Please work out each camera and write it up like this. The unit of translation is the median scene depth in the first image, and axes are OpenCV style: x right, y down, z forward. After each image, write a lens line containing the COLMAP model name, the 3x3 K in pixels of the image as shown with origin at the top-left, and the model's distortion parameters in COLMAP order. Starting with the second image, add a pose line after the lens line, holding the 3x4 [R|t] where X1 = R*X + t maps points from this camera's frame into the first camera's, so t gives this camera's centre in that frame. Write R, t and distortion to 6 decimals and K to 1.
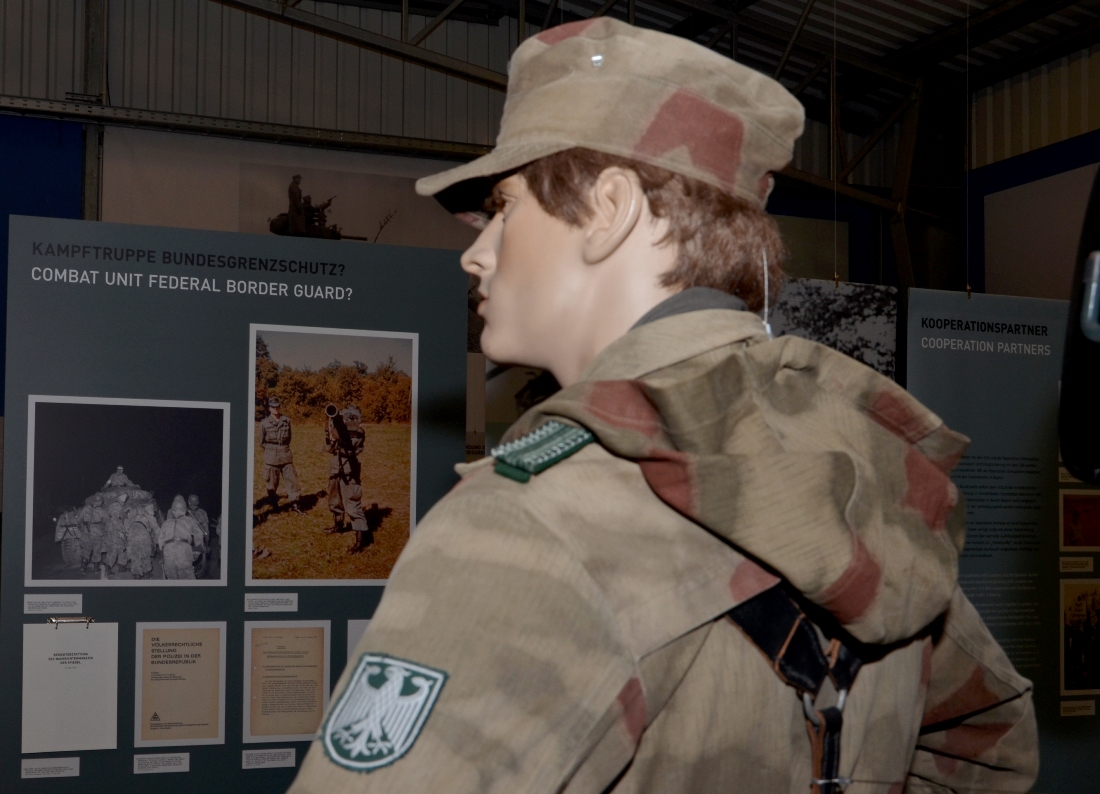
lens RADIAL K [[1319.2, 0, 374.7], [0, 1319.2, 459.2], [0, 0, 1]] dist [-0.030298, 0.000000]
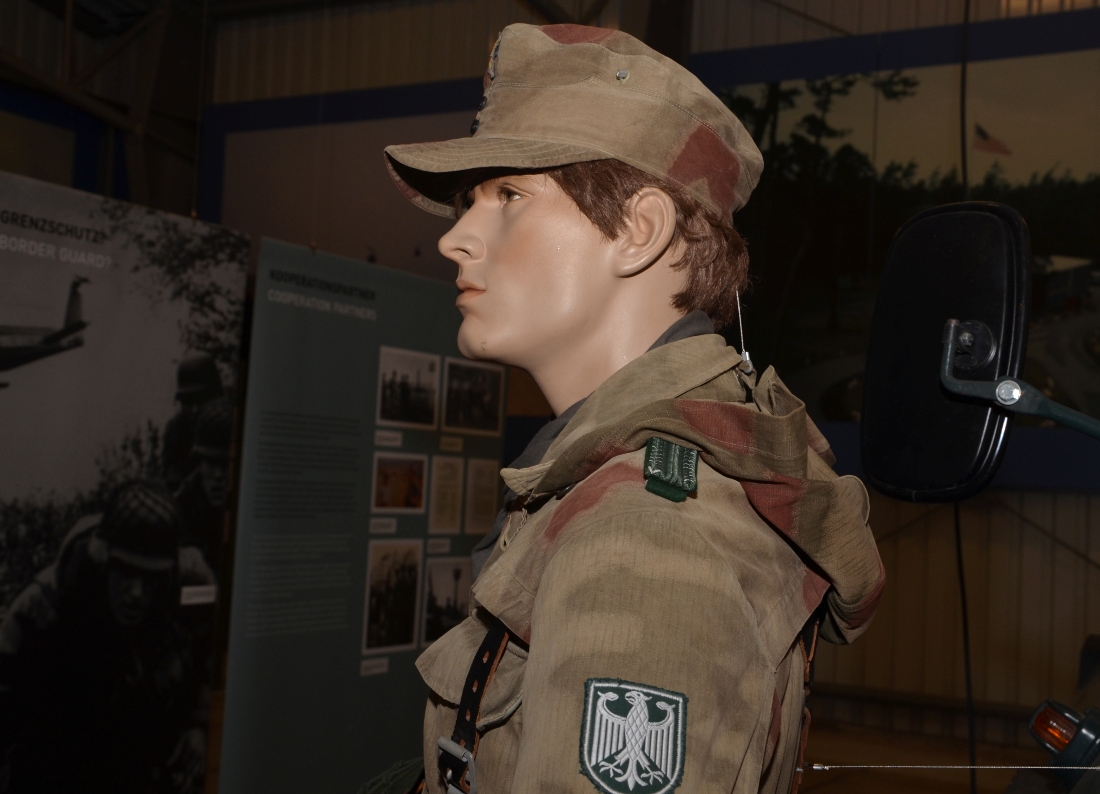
lens RADIAL K [[1478.3, 0, 554.0], [0, 1478.3, 395.3], [0, 0, 1]] dist [0.073926, 0.000000]
pose [[0.759198, 0.064045, 0.647701, -0.128011], [-0.065991, 0.997593, -0.021292, -0.006116], [-0.647506, -0.026577, 0.761597, 0.033440]]
